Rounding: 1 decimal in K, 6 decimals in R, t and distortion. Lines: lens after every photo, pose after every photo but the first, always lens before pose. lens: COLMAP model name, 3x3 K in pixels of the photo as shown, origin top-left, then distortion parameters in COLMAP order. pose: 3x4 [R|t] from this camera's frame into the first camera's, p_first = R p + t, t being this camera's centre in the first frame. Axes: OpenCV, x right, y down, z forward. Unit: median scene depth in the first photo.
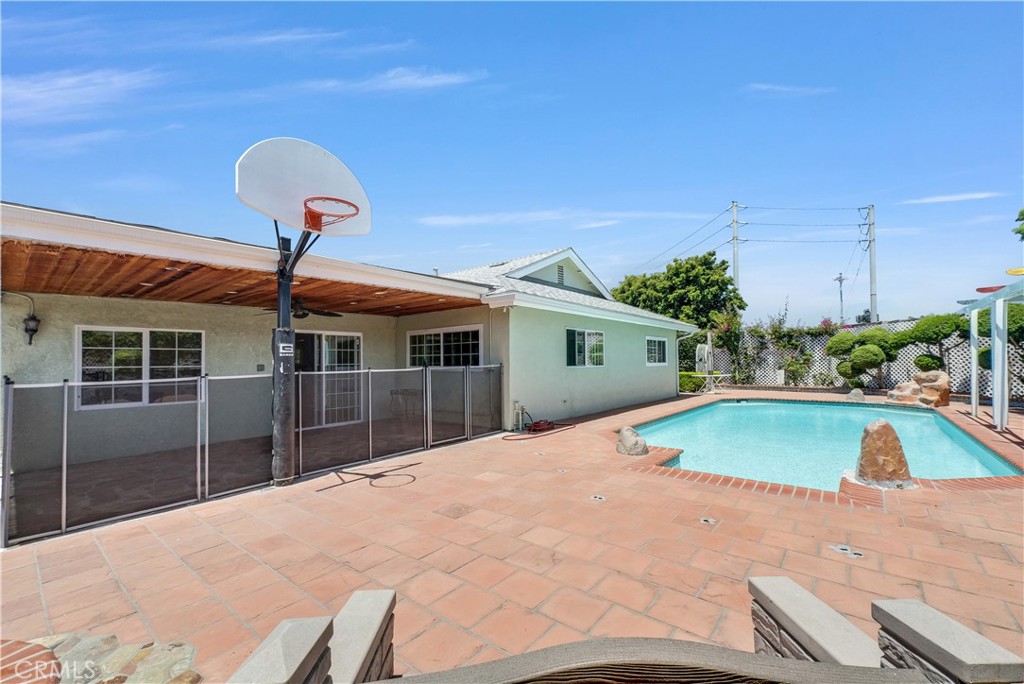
lens RADIAL K [[419.8, 0, 512.2], [0, 419.8, 342.6], [0, 0, 1]] dist [-0.000307, 0.000805]
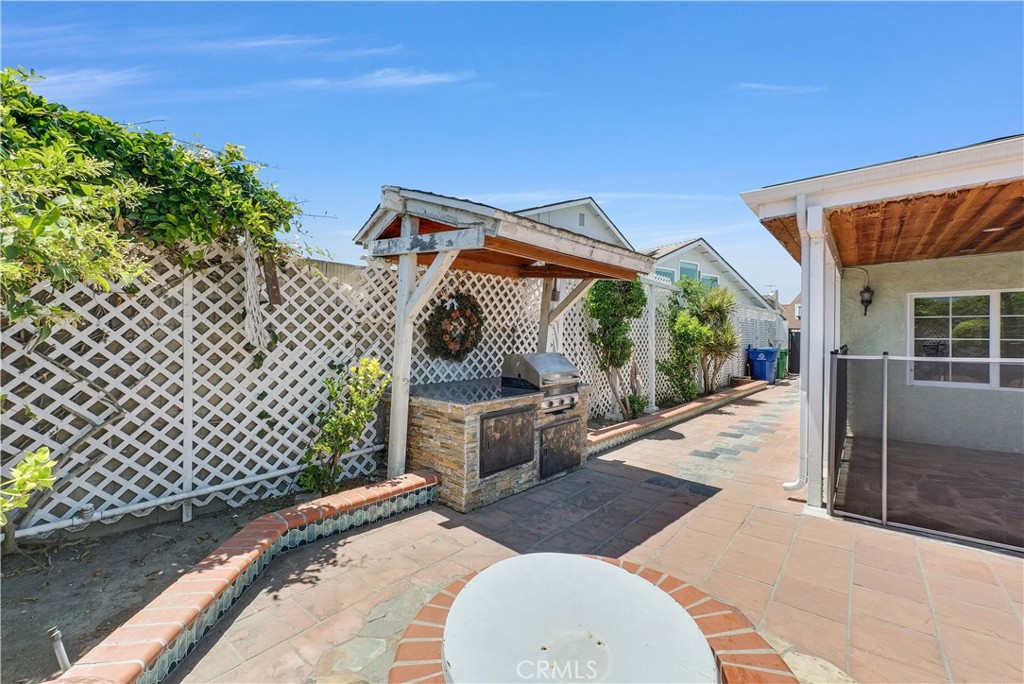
lens RADIAL K [[419.8, 0, 509.4], [0, 419.8, 340.6], [0, 0, 1]] dist [-0.000307, 0.000805]
pose [[-0.009529, 0.025733, -0.999623, -0.105446], [0.038321, 0.998944, 0.025350, 0.006357], [0.999220, -0.038065, -0.010505, 0.133695]]
